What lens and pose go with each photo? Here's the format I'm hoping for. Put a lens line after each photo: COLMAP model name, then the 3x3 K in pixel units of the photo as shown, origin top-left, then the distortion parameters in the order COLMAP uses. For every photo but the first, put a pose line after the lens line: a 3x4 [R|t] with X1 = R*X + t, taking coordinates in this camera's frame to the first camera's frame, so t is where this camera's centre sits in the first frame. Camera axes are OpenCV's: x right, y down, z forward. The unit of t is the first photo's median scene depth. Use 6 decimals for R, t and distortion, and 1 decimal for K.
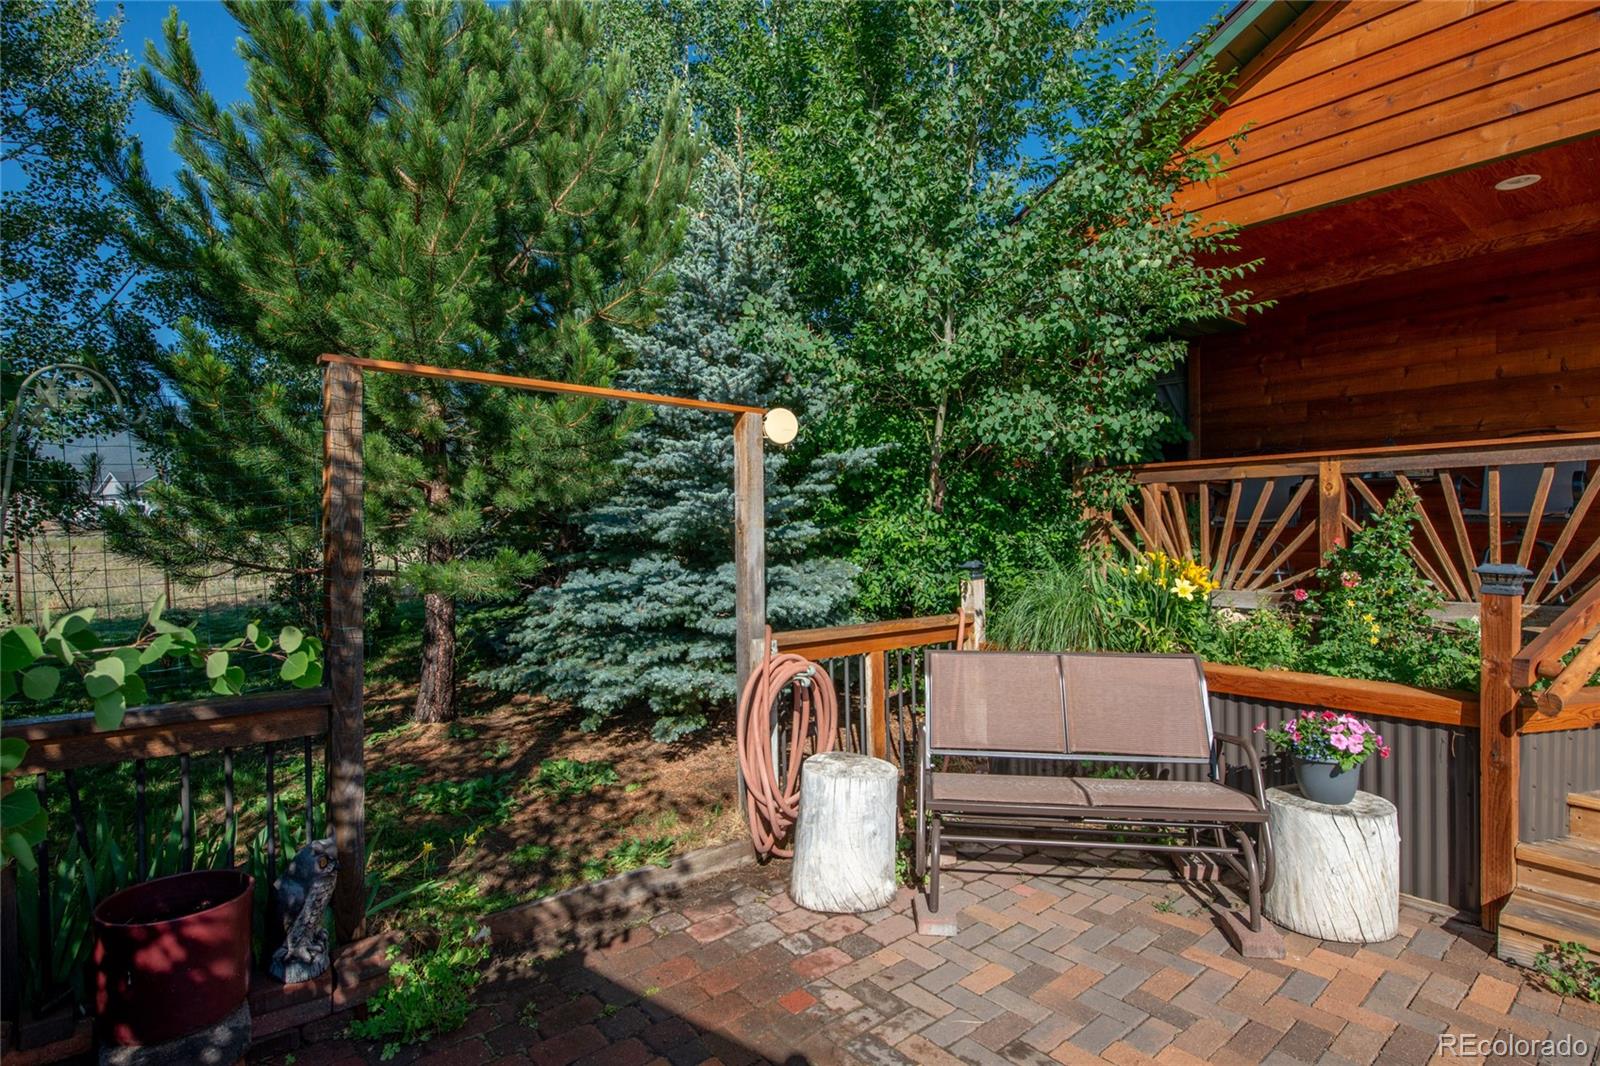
lens RADIAL K [[796.9, 0, 802.7], [0, 796.9, 530.7], [0, 0, 1]] dist [-0.006182, -0.001550]
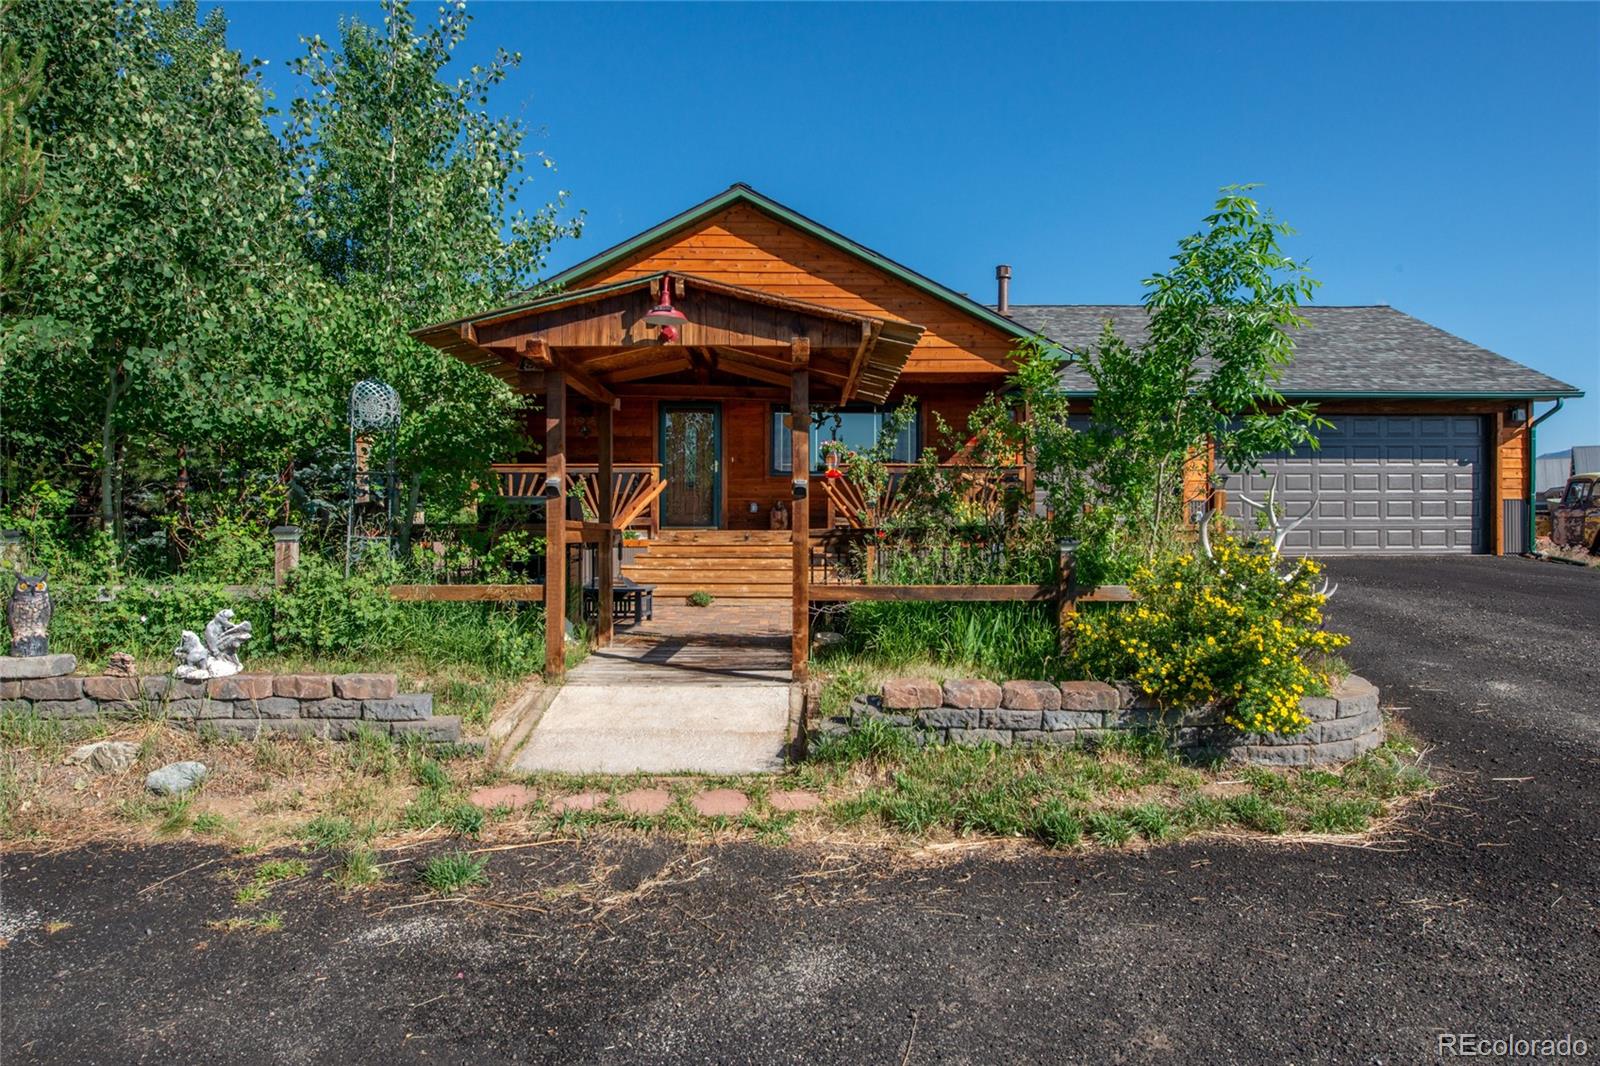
lens RADIAL K [[945.0, 0, 809.0], [0, 945.0, 528.8], [0, 0, 1]] dist [0.004772, 0.000278]
pose [[0.614237, -0.003025, 0.789116, -1.543990], [-0.001434, 0.999987, 0.004950, 0.117192], [-0.789120, -0.004172, 0.614224, -1.880887]]
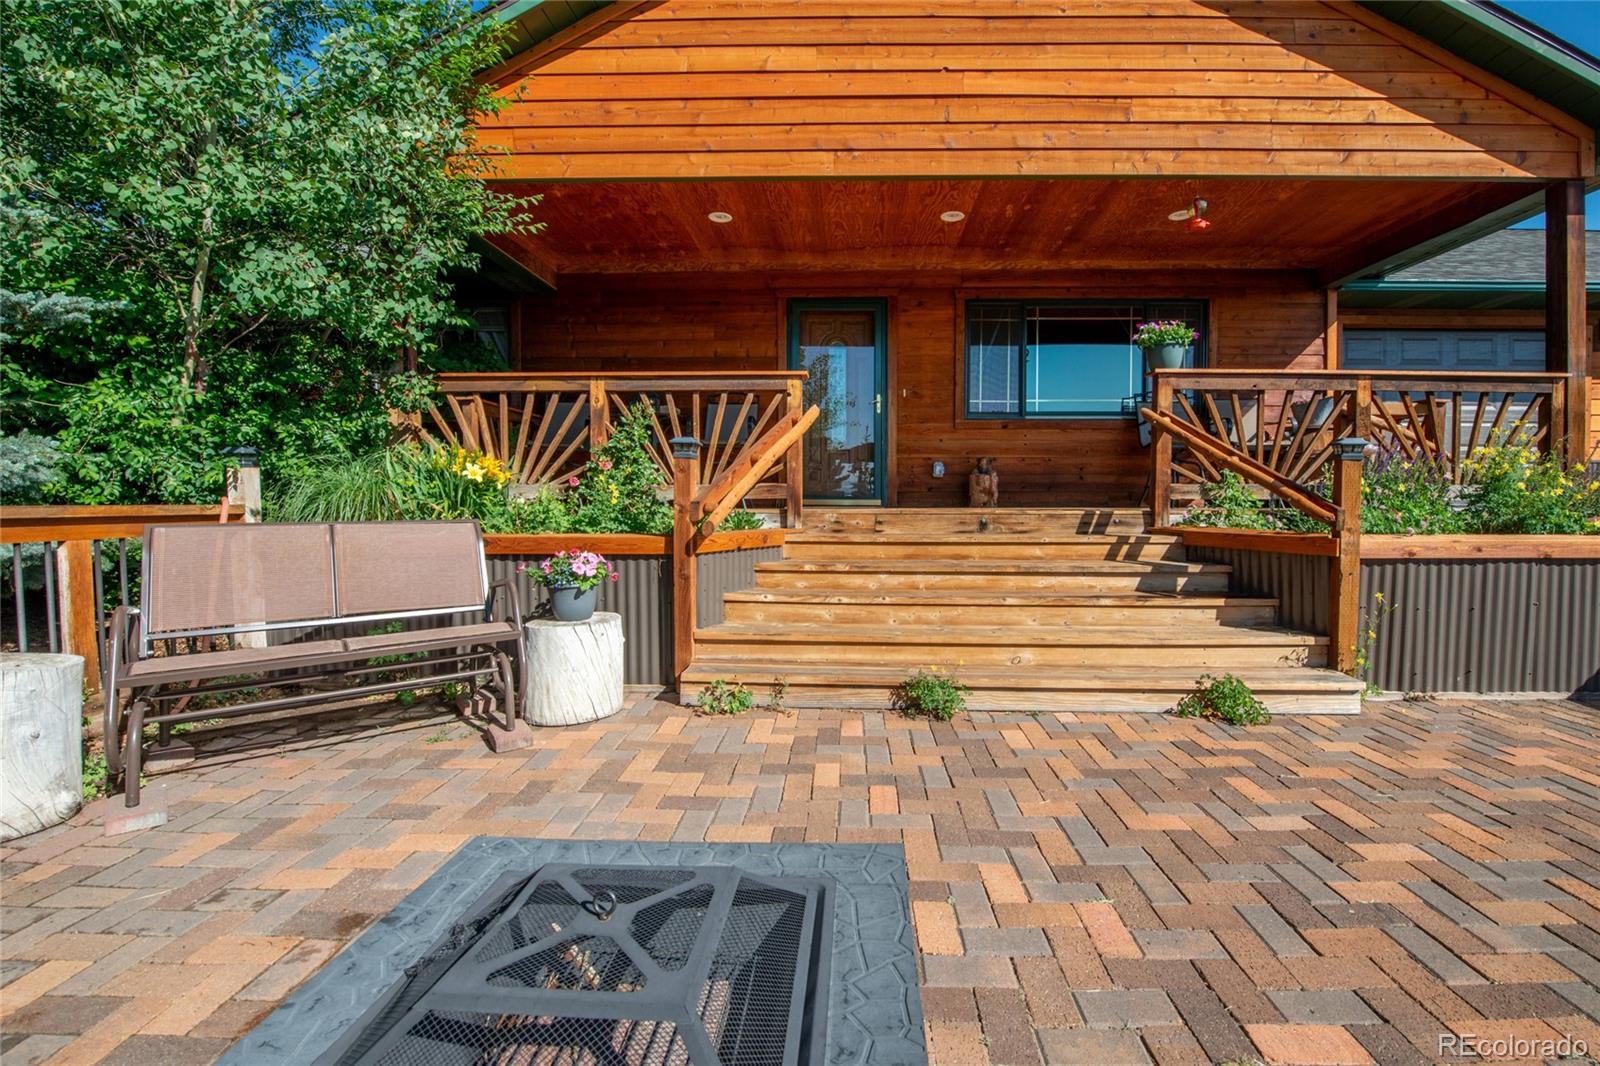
lens RADIAL K [[676.0, 0, 827.5], [0, 676.0, 516.3], [0, 0, 1]] dist [-0.023001, -0.000057]
pose [[0.659143, -0.023482, 0.751651, 0.102685], [-0.002698, 0.999432, 0.033588, 0.112107], [-0.752012, -0.024167, 0.658706, -0.000421]]
